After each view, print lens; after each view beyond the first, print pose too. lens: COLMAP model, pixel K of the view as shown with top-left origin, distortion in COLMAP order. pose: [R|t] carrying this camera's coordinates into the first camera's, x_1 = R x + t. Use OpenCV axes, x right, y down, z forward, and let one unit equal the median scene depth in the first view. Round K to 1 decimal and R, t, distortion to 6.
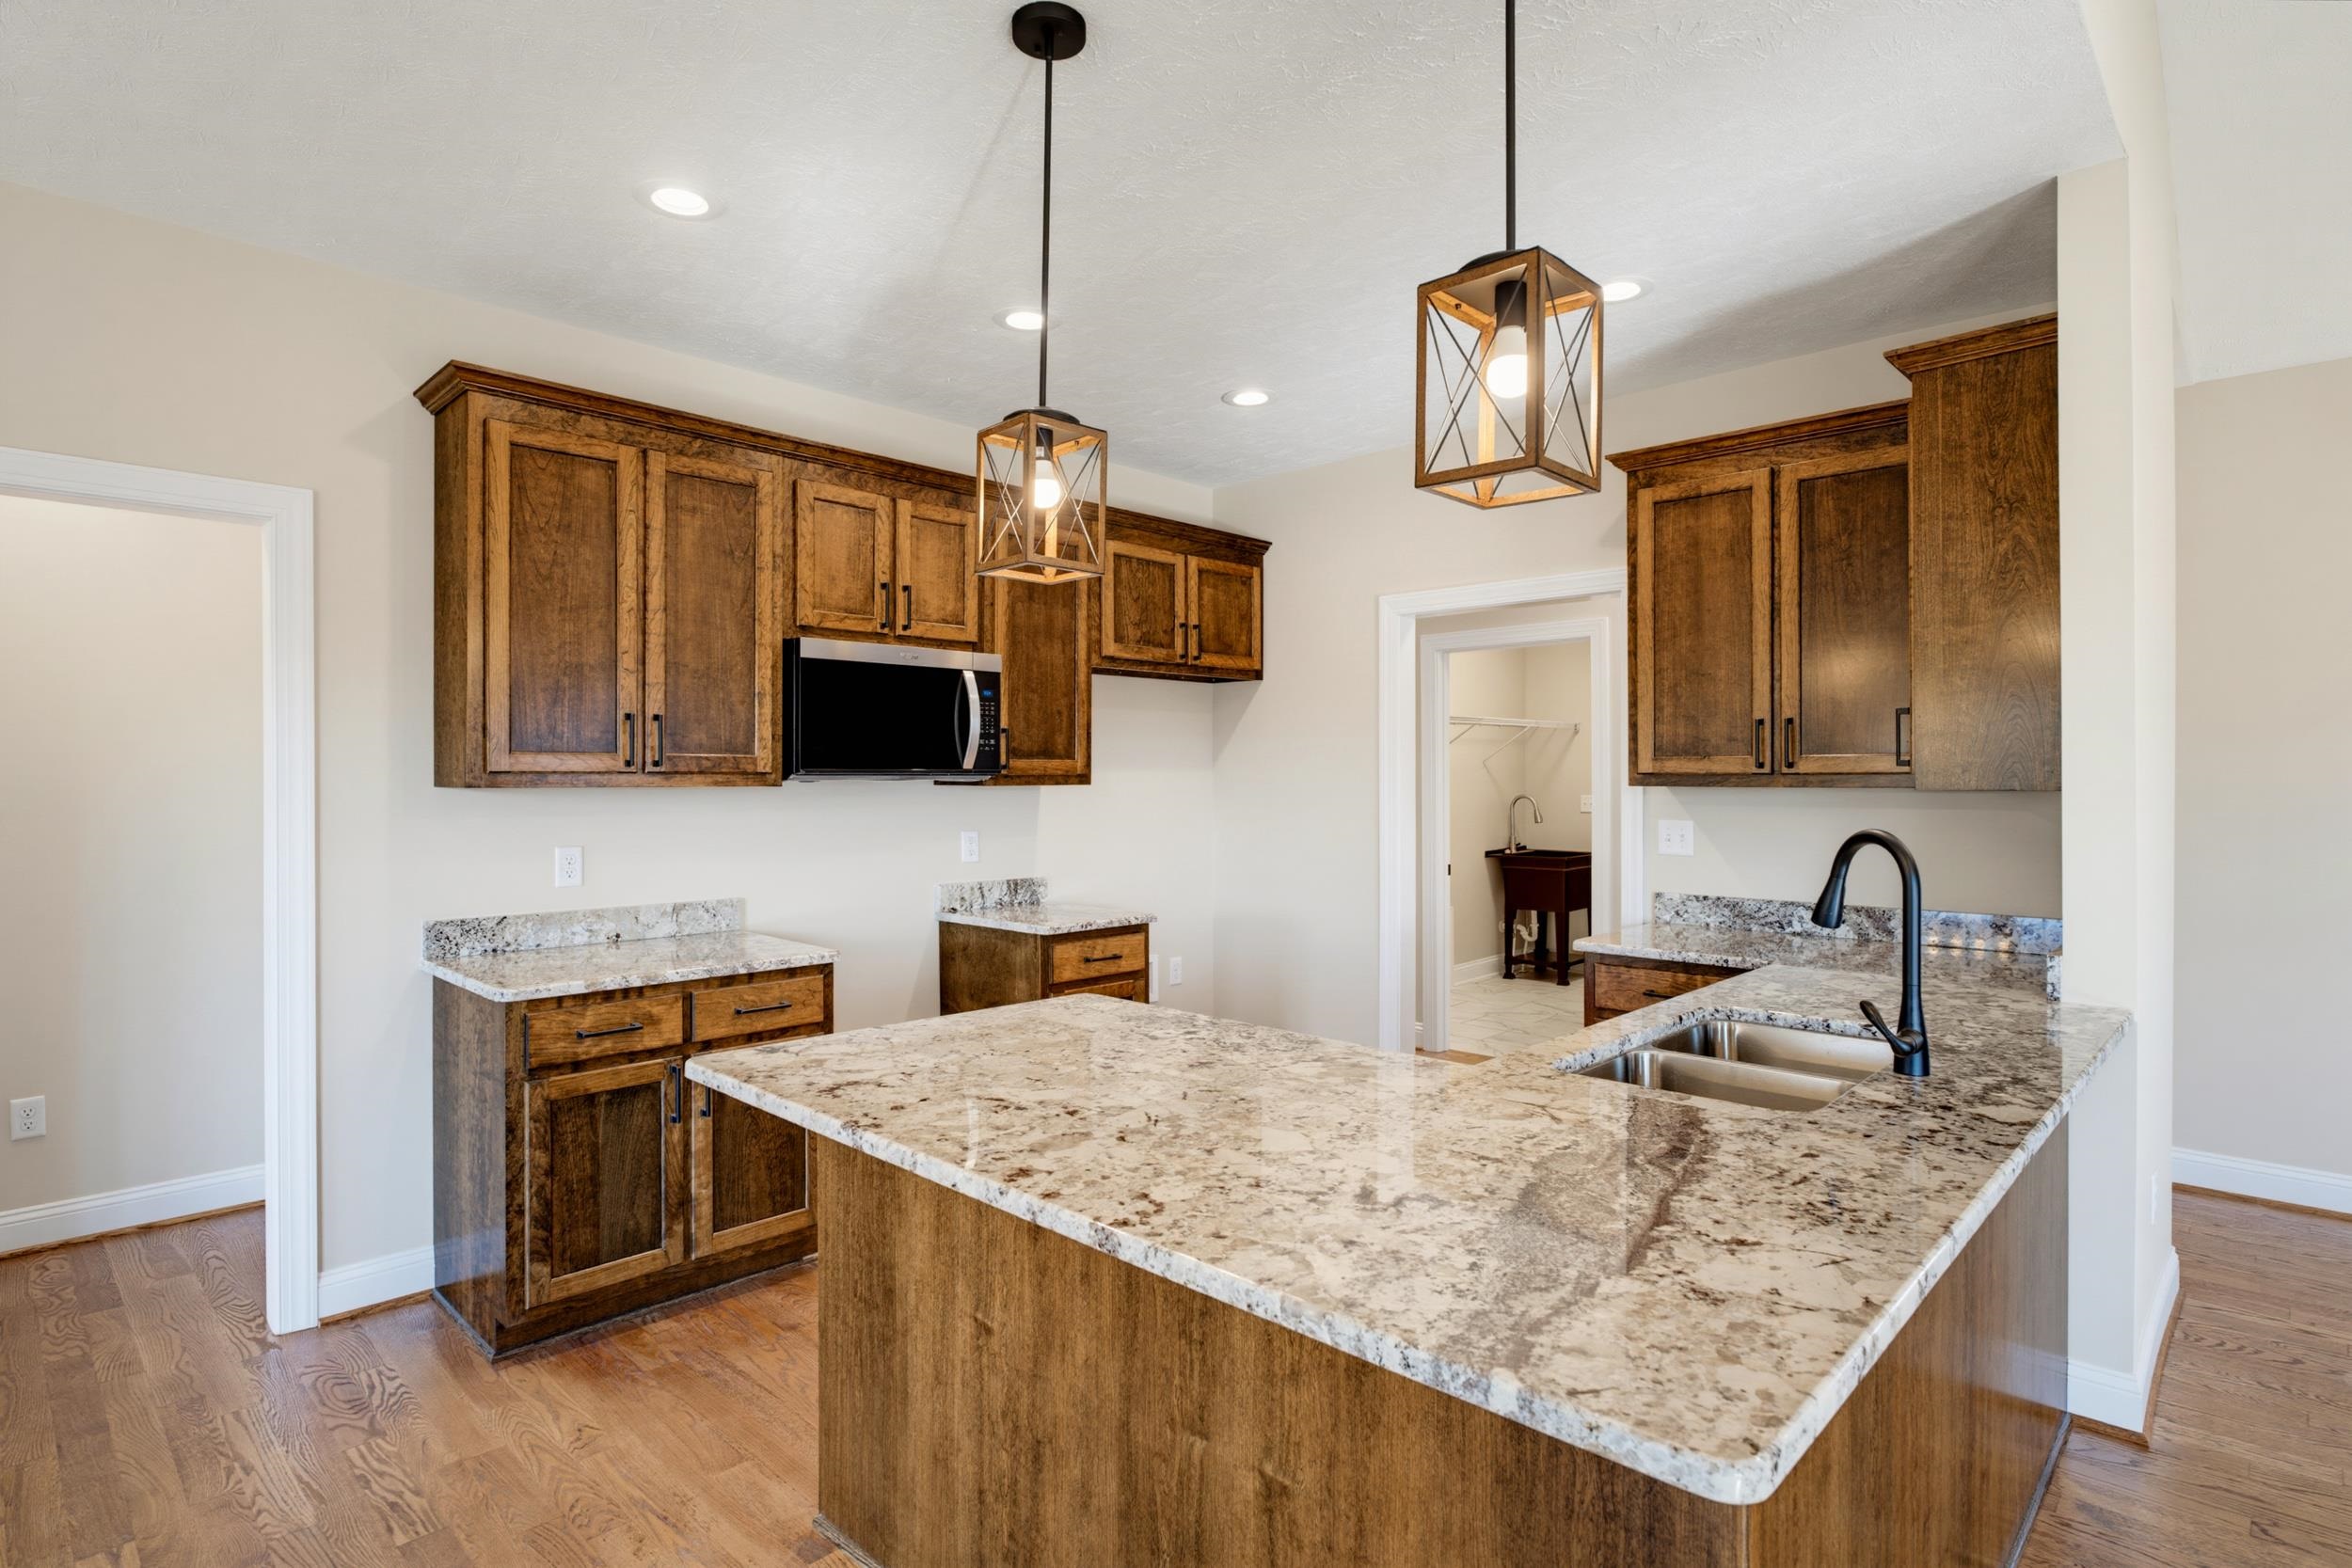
lens RADIAL K [[1190.0, 0, 1186.0], [0, 1190.0, 777.3], [0, 0, 1]] dist [-0.015183, 0.004239]
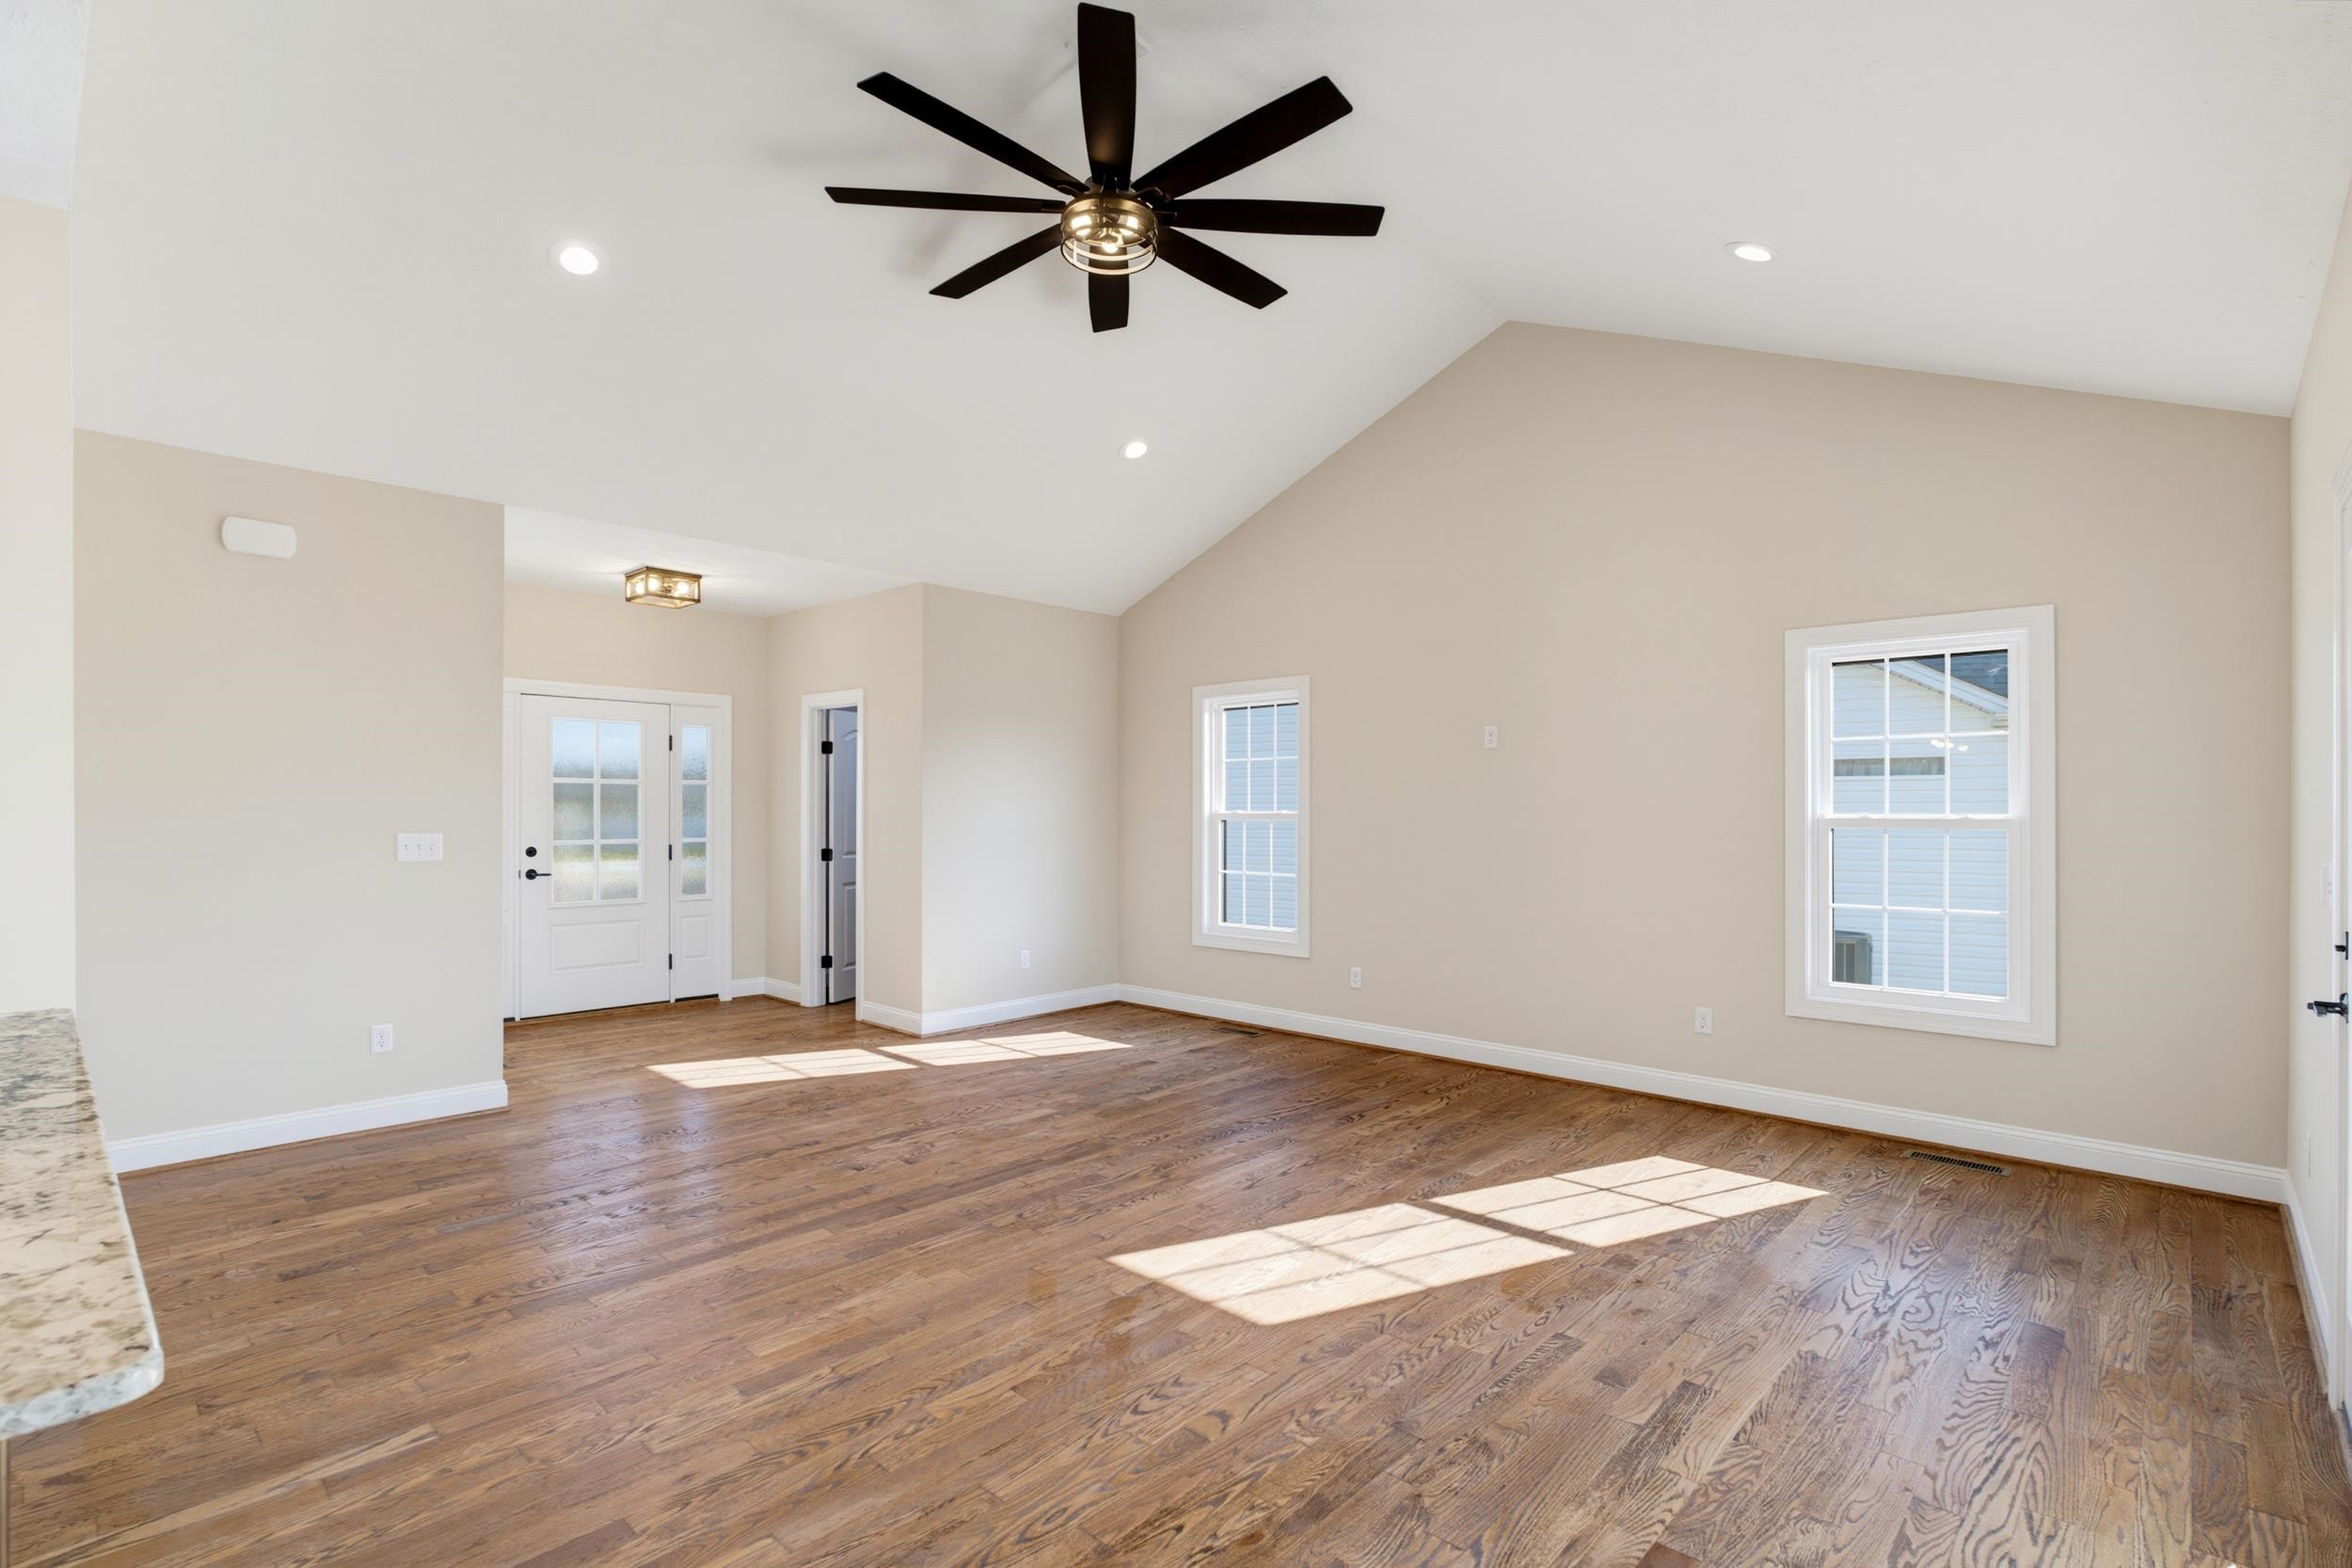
lens RADIAL K [[1102.6, 0, 1174.6], [0, 1102.6, 805.8], [0, 0, 1]] dist [-0.014213, 0.003021]
pose [[-0.010150, 0.002962, 0.999944, -0.155655], [-0.000758, 0.999995, -0.002970, 0.012245], [-0.999948, -0.000789, -0.010147, 0.003583]]
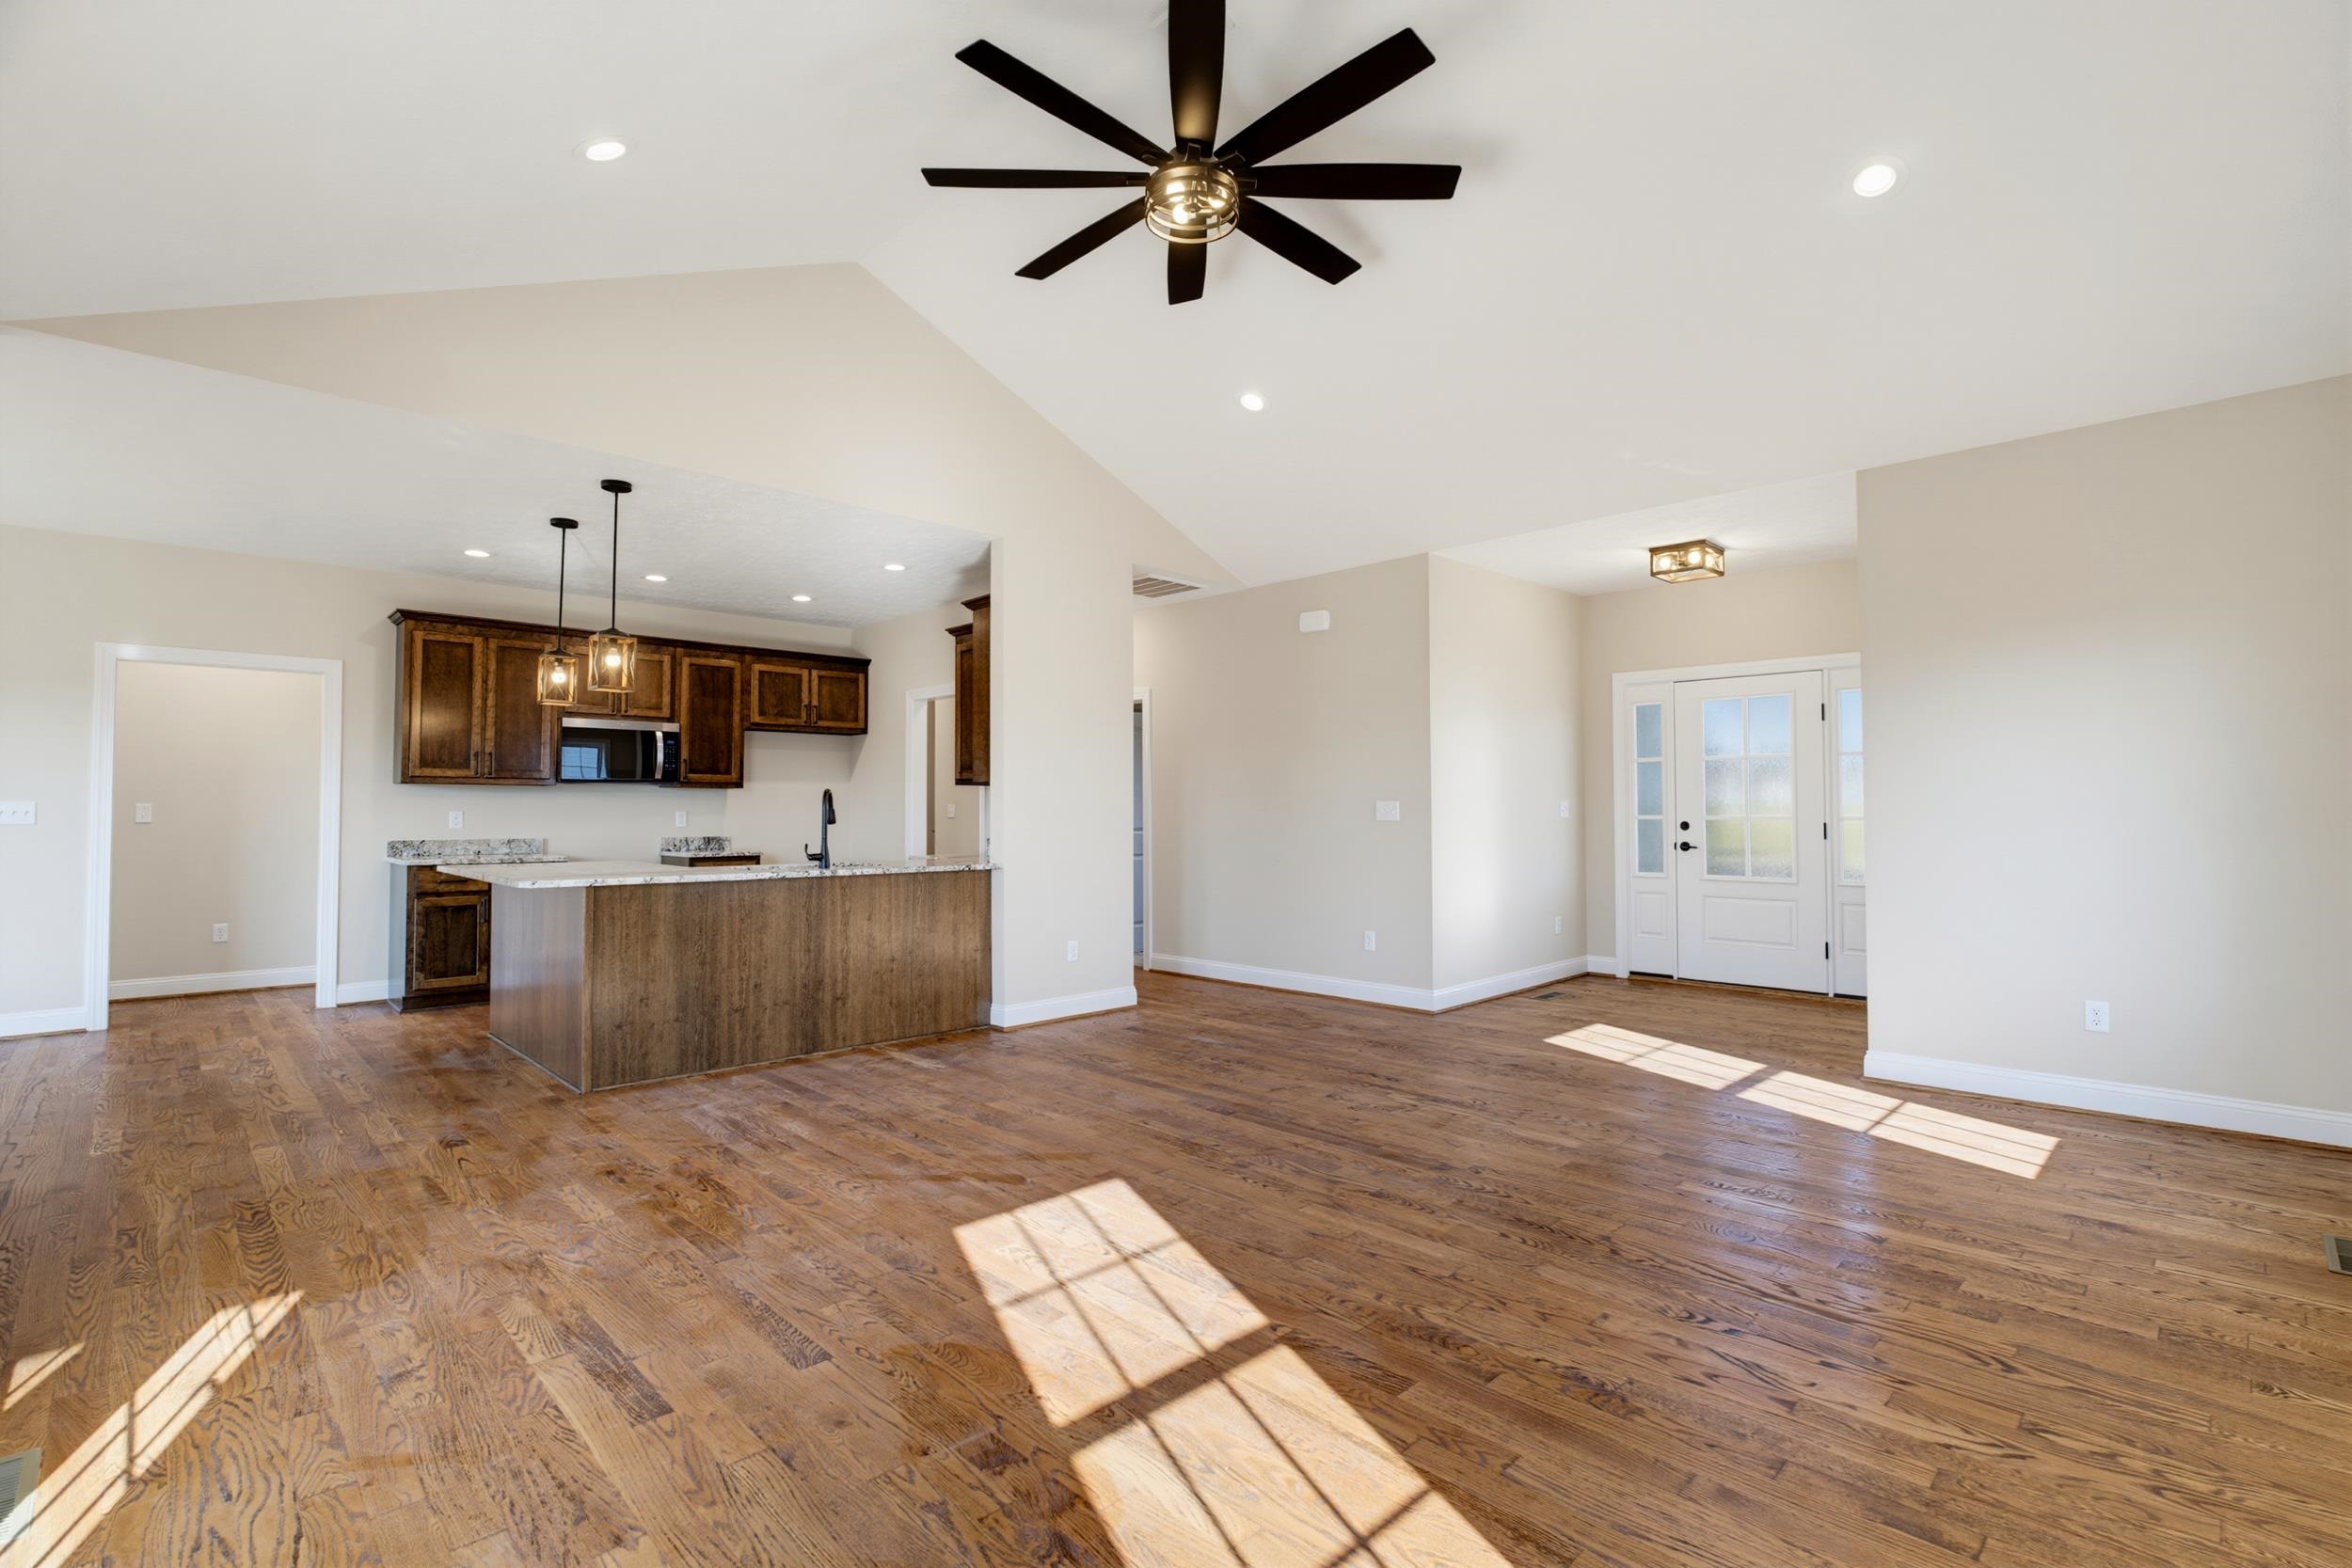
lens RADIAL K [[1076.6, 0, 1184.8], [0, 1076.6, 777.8], [0, 0, 1]] dist [-0.012485, 0.001804]
pose [[0.999299, -0.002347, -0.037363, 1.004529], [0.001120, 0.999461, -0.032815, 0.067862], [0.037420, 0.032750, 0.998763, -1.051543]]
